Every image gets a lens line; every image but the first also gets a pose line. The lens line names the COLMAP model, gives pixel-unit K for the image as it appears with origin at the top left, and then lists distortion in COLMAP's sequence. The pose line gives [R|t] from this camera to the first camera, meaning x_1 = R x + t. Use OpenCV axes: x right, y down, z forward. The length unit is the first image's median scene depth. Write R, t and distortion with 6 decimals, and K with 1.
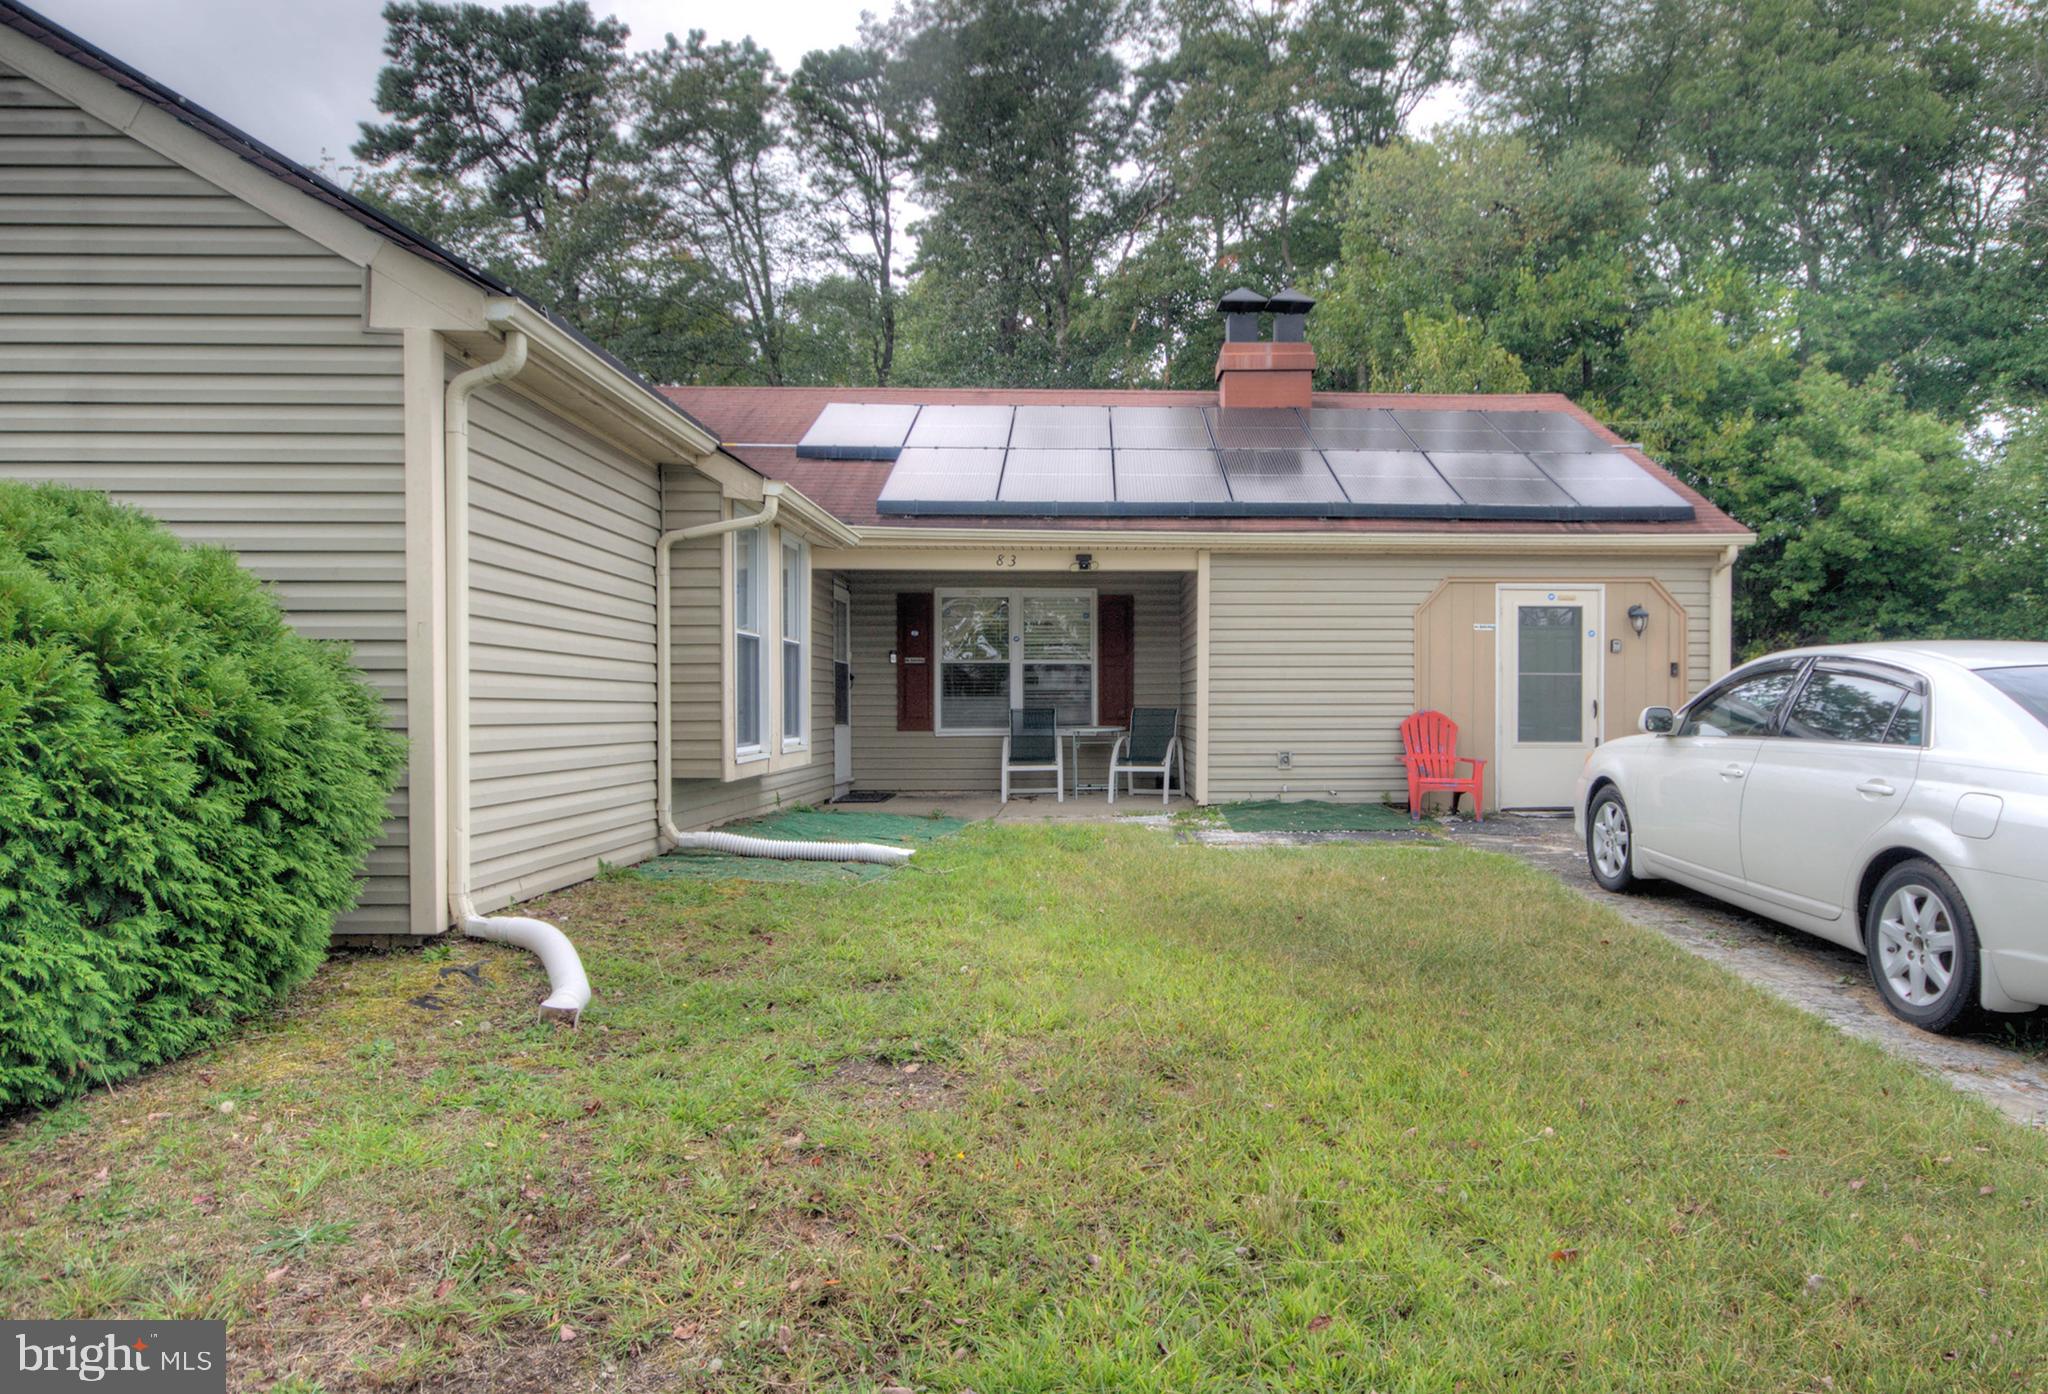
lens RADIAL K [[1259.3, 0, 1024.4], [0, 1259.3, 730.1], [0, 0, 1]] dist [-0.001858, -0.012019]
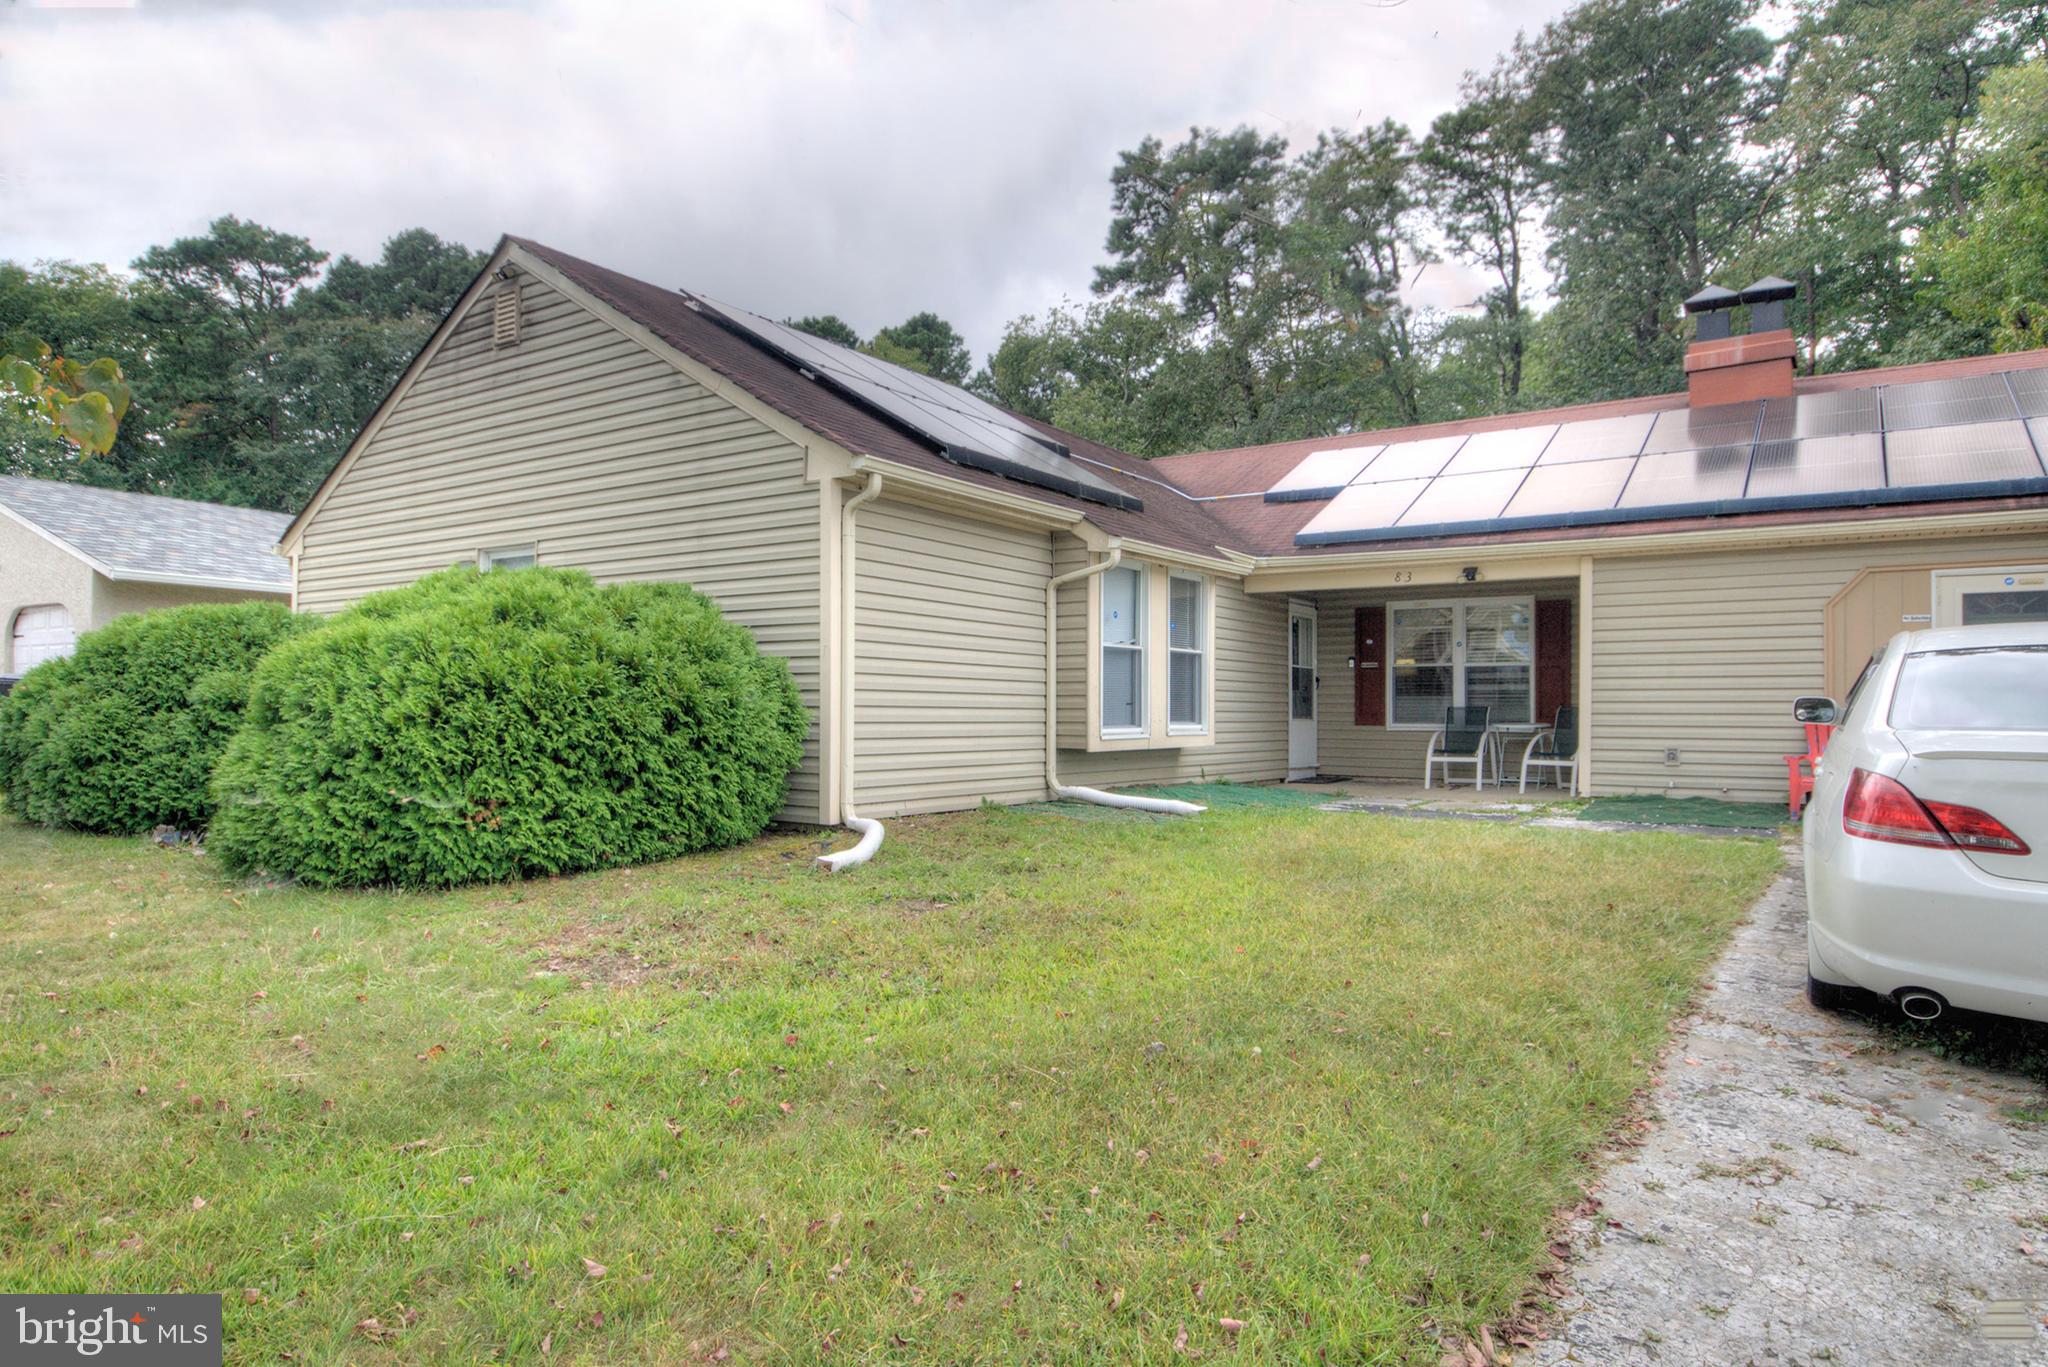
lens RADIAL K [[1213.3, 0, 1064.2], [0, 1213.3, 715.0], [0, 0, 1]] dist [-0.001726, 0.000979]
pose [[0.808529, 0.007582, -0.588408, 0.382391], [-0.019524, 0.999712, -0.013945, 0.013444], [0.588133, 0.022763, 0.808444, -0.081798]]
